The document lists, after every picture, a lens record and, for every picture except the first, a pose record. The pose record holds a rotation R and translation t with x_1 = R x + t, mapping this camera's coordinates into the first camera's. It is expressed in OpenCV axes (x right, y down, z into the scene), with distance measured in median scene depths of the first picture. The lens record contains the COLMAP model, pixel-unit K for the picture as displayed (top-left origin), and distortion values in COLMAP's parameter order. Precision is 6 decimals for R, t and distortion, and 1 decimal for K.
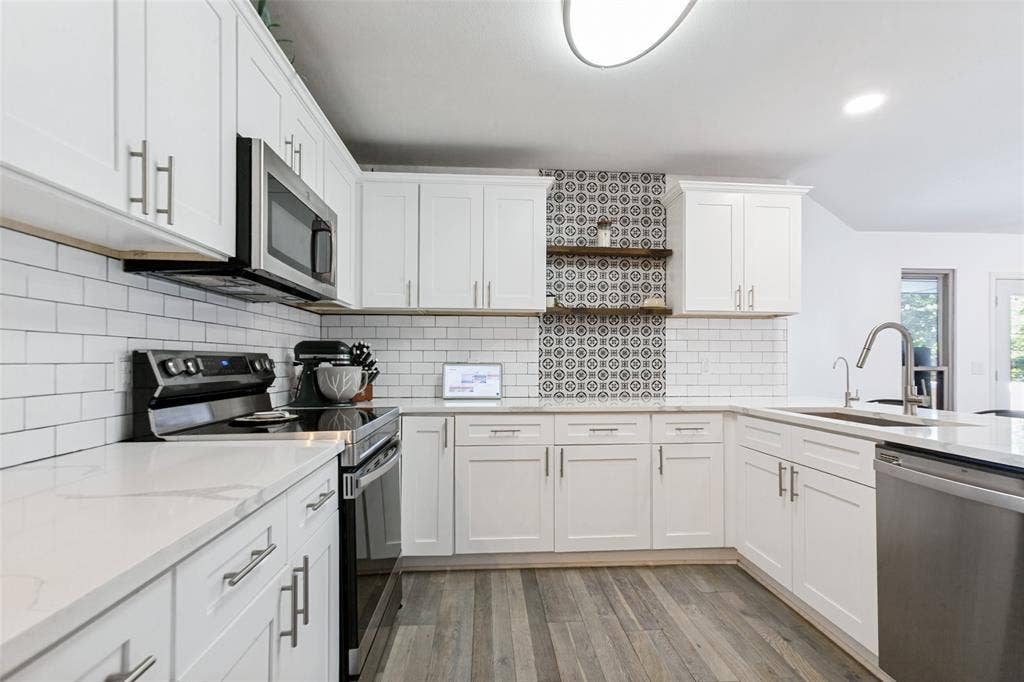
lens RADIAL K [[463.8, 0, 518.9], [0, 463.8, 351.6], [0, 0, 1]] dist [-0.001540, 0.000270]
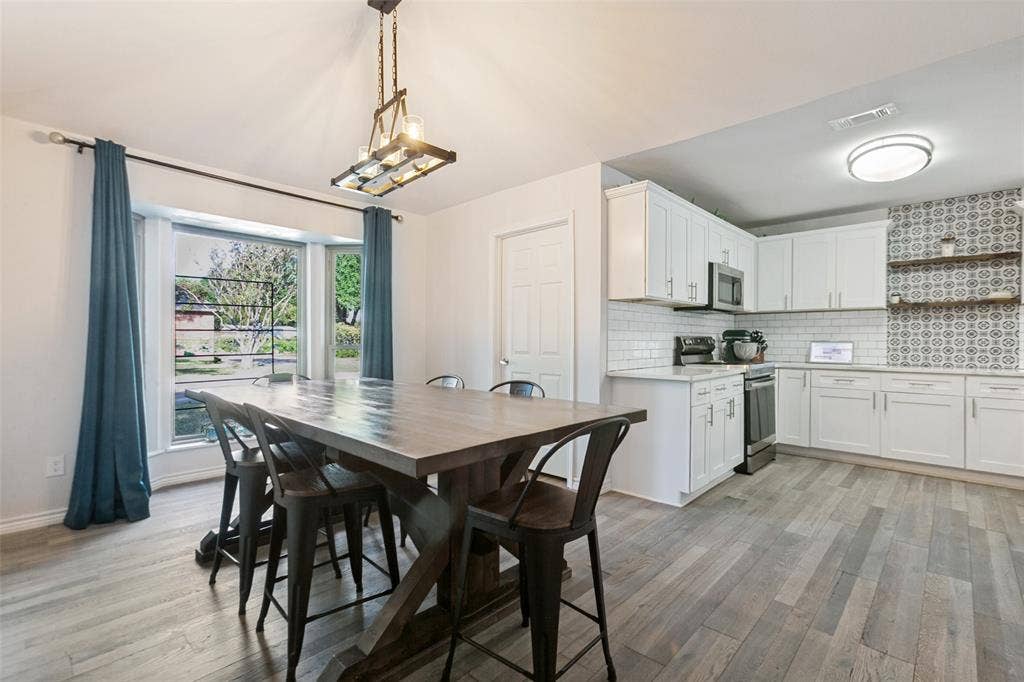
lens RADIAL K [[463.8, 0, 518.9], [0, 463.8, 351.6], [0, 0, 1]] dist [-0.001540, 0.000270]
pose [[0.677655, 0.018530, -0.735147, 0.381419], [0.012918, 0.999228, 0.037094, -0.014888], [0.735267, -0.034634, 0.676892, -0.967380]]
